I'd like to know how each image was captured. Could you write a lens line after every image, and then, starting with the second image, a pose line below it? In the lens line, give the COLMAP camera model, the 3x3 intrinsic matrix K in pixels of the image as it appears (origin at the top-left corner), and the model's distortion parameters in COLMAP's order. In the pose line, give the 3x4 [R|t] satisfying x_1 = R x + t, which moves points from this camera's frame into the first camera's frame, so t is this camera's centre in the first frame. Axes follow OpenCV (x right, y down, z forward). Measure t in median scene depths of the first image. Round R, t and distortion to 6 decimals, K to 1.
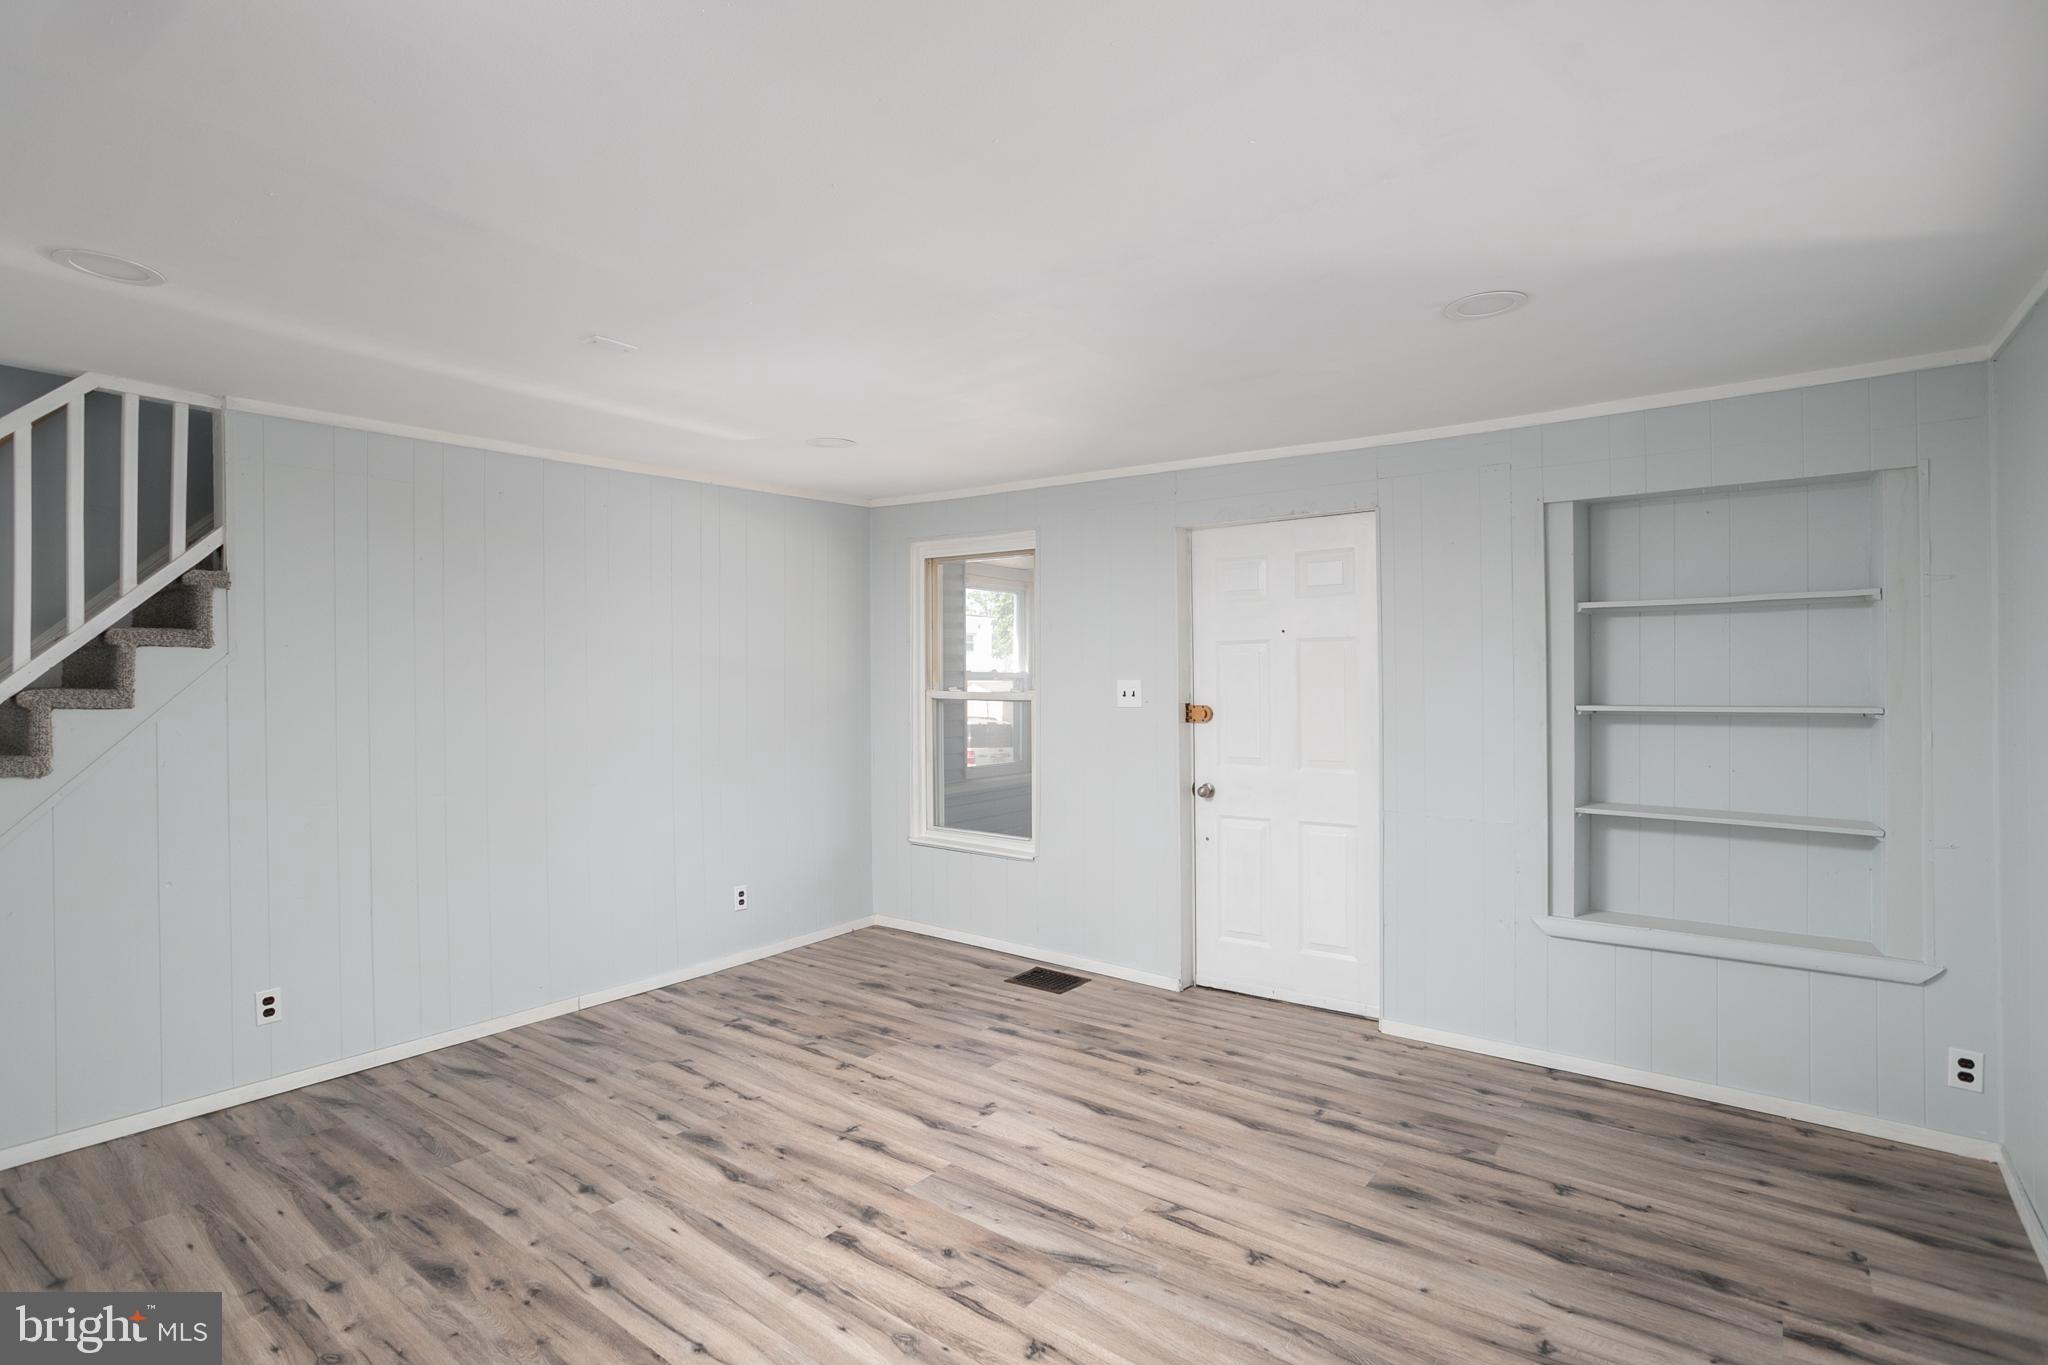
lens RADIAL K [[993.0, 0, 1002.5], [0, 993.0, 664.7], [0, 0, 1]] dist [-0.042423, 0.020334]
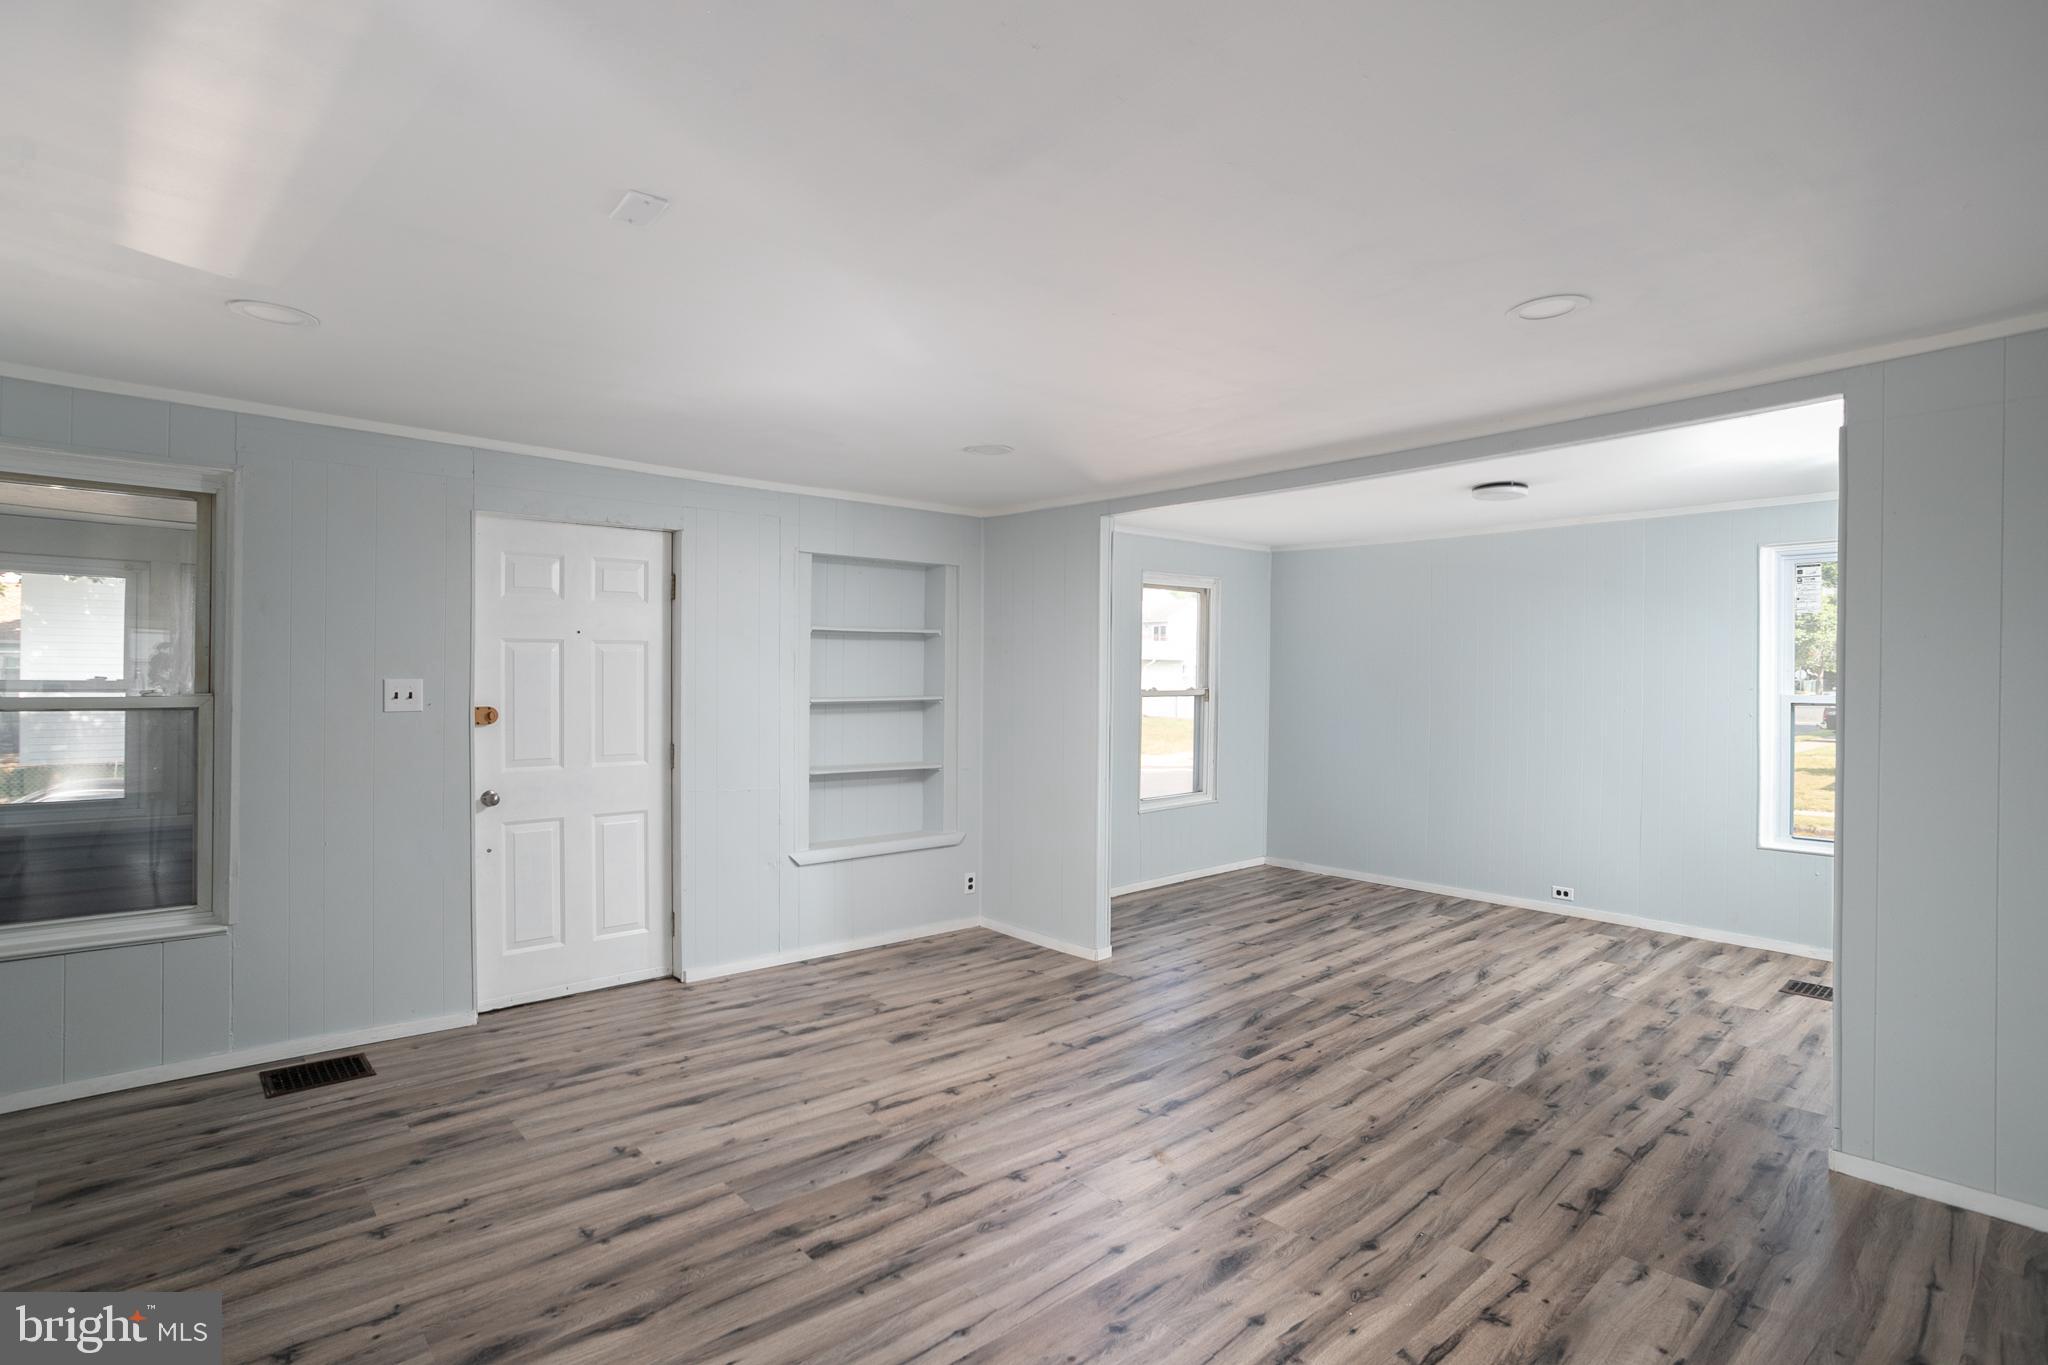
lens RADIAL K [[993.0, 0, 997.7], [0, 993.0, 668.2], [0, 0, 1]] dist [-0.042423, 0.020334]
pose [[0.196701, 0.017014, 0.980316, -0.890402], [-0.023688, 0.999640, -0.012597, 0.003270], [-0.980177, -0.020744, 0.197034, 0.513176]]
